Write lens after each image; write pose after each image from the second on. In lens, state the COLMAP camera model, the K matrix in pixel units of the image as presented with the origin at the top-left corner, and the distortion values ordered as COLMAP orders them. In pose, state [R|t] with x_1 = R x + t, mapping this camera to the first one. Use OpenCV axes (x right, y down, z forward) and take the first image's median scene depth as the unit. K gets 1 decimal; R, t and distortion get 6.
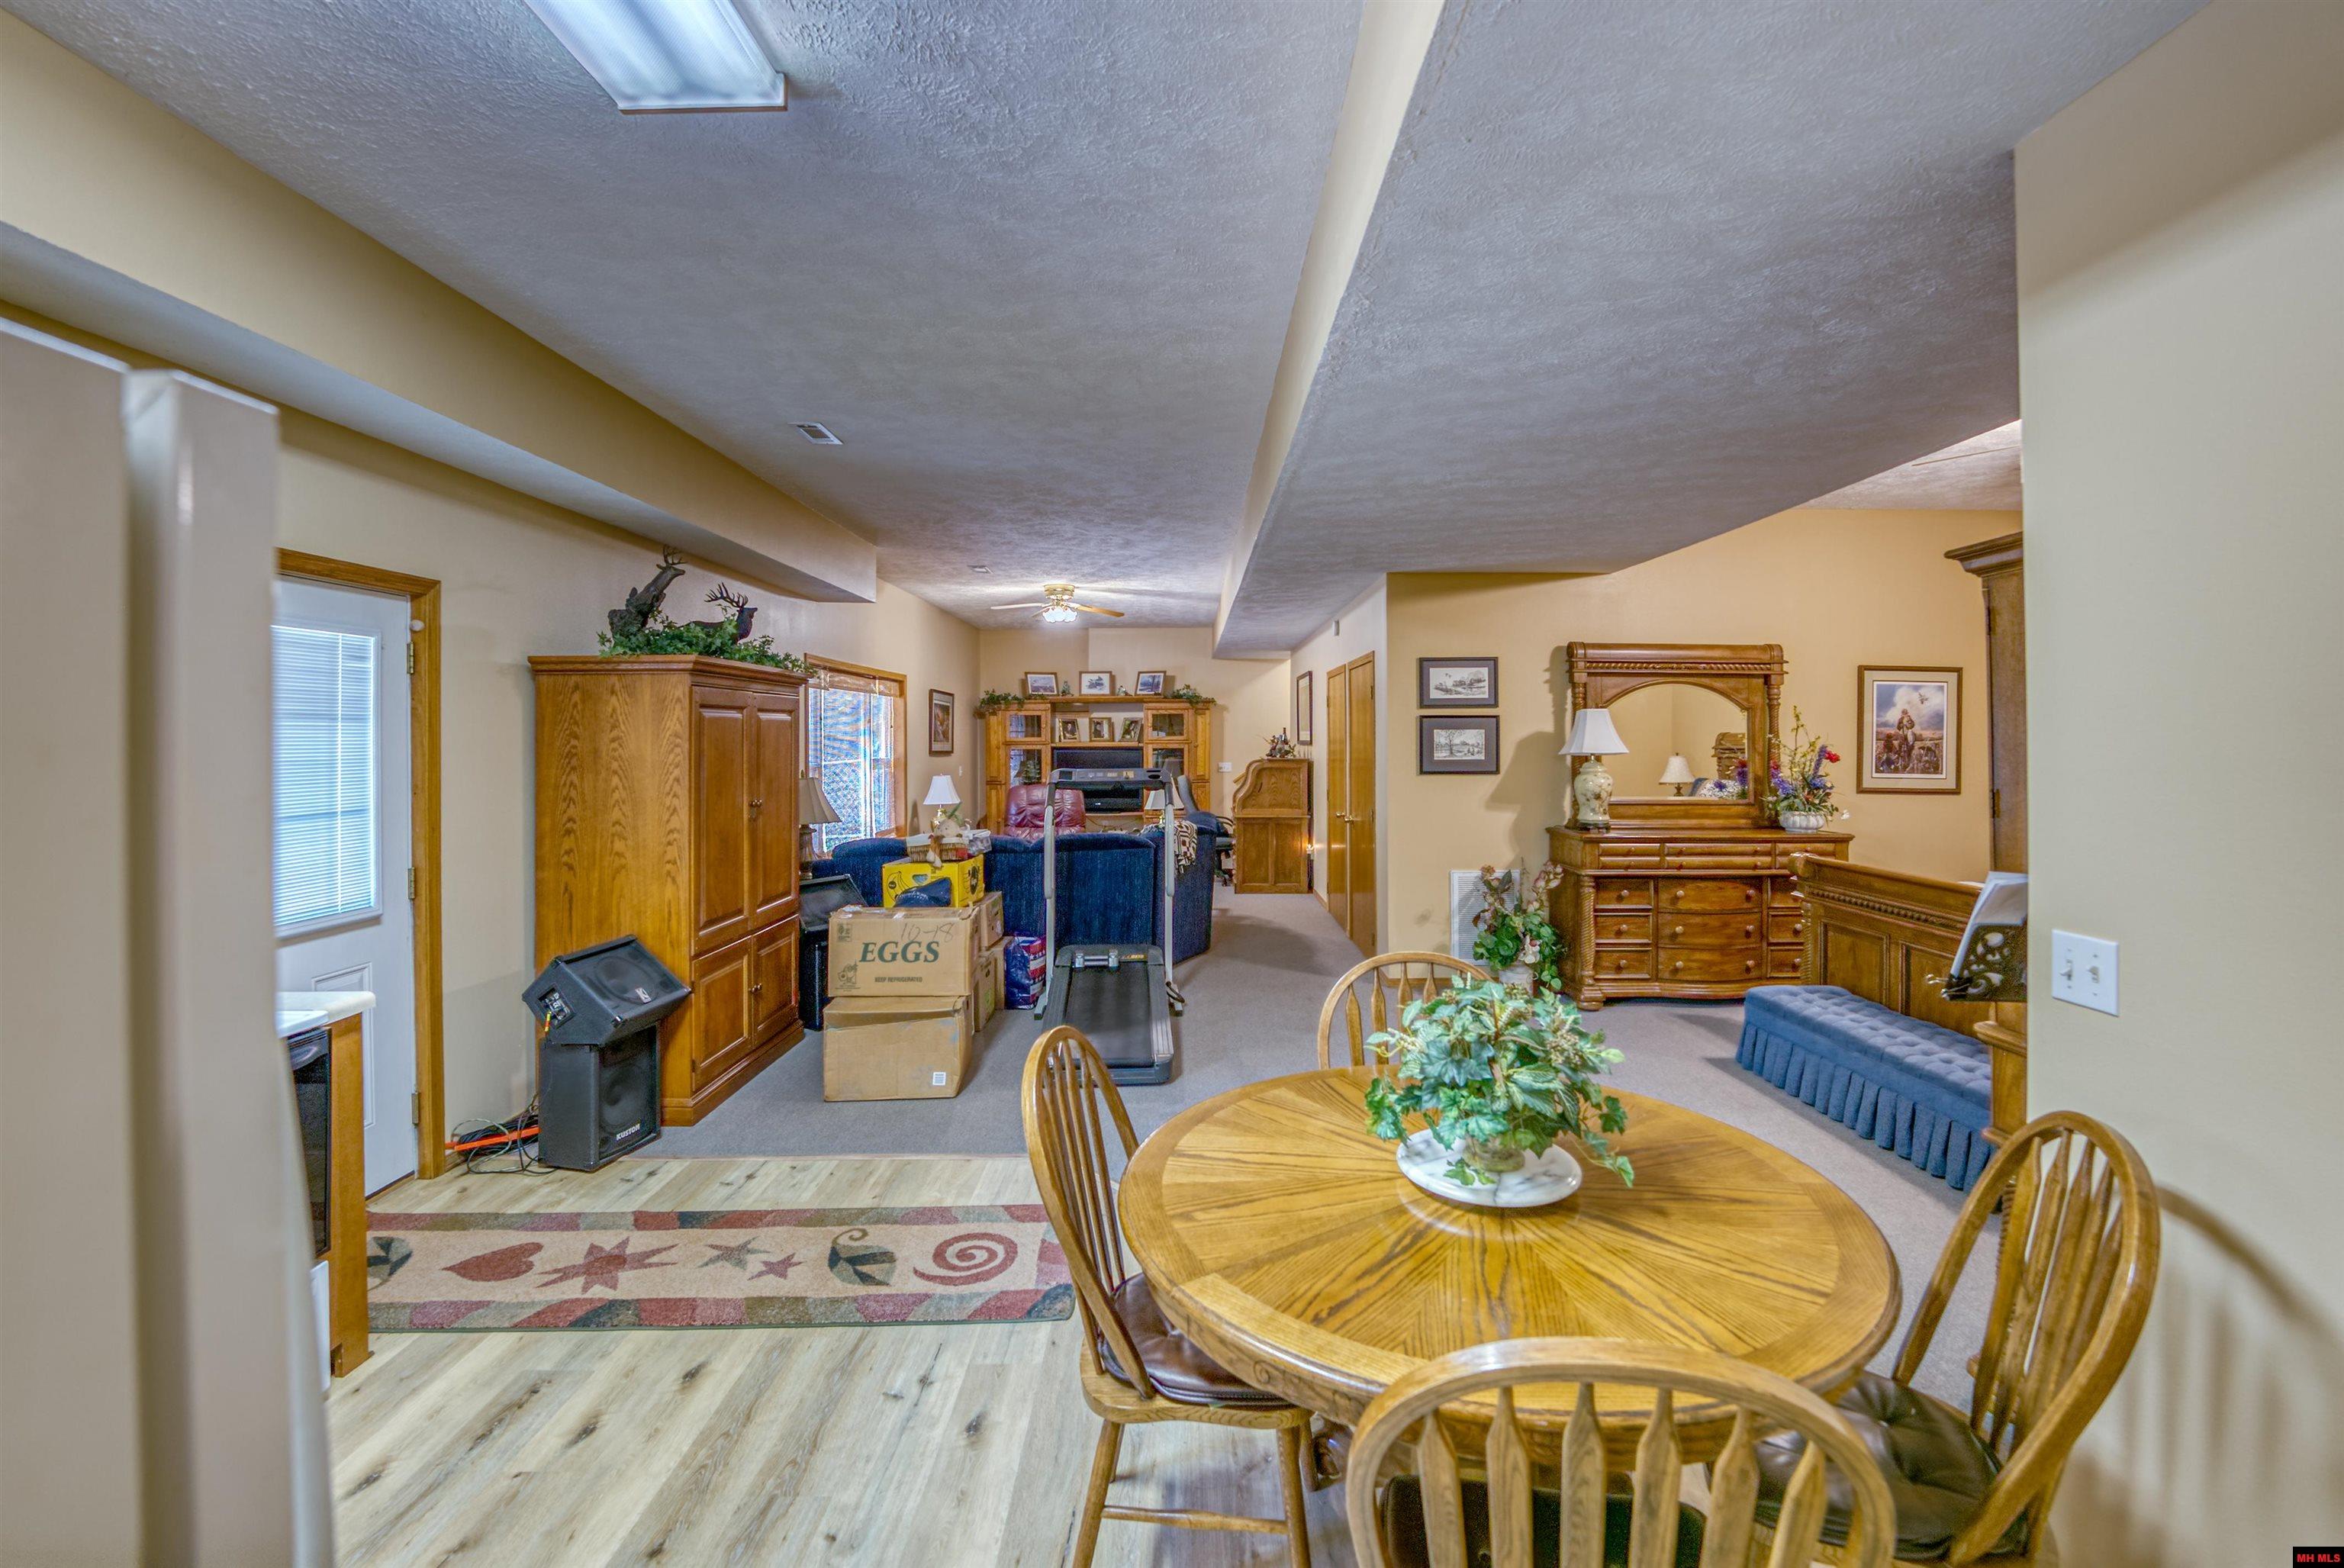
lens RADIAL K [[965.8, 0, 1225.4], [0, 965.8, 721.9], [0, 0, 1]] dist [-0.023676, 0.000335]
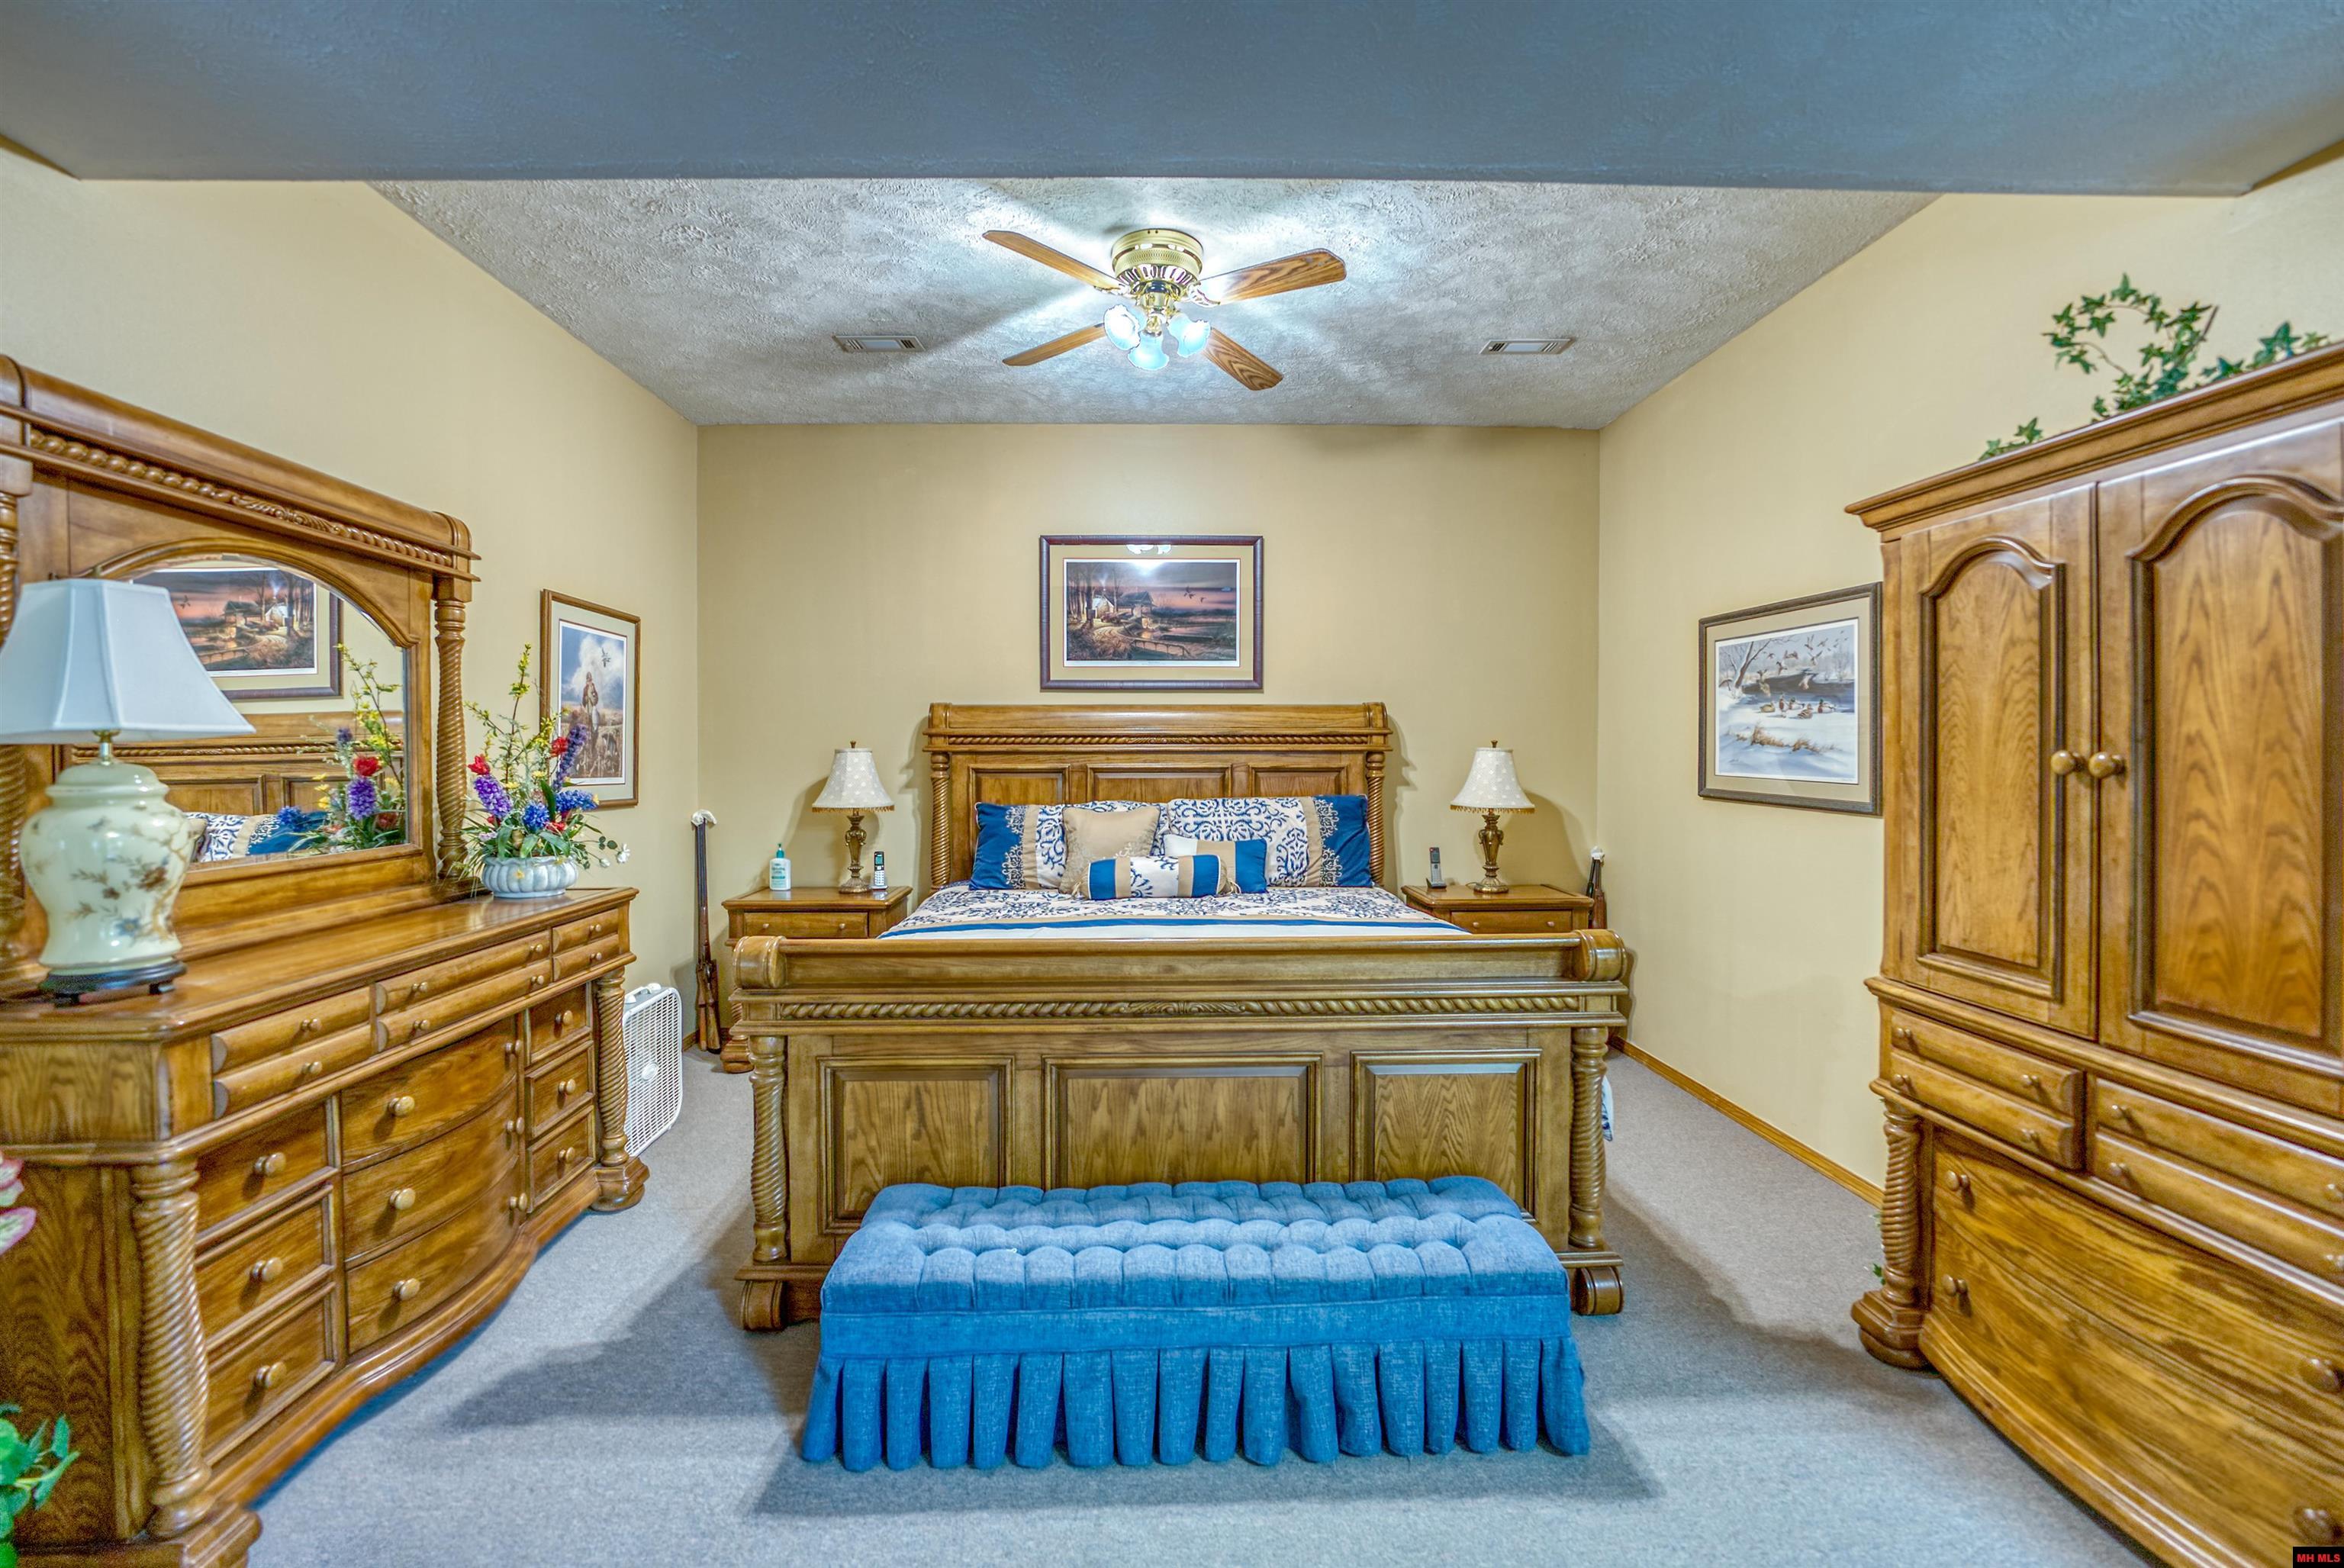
lens RADIAL K [[1016.3, 0, 1183.0], [0, 1016.3, 747.0], [0, 0, 1]] dist [-0.023397, 0.000309]
pose [[0.017490, 0.000195, 0.999847, 0.082679], [-0.011719, 0.999931, 0.000010, 0.033320], [-0.999778, -0.011718, 0.017492, 0.682785]]
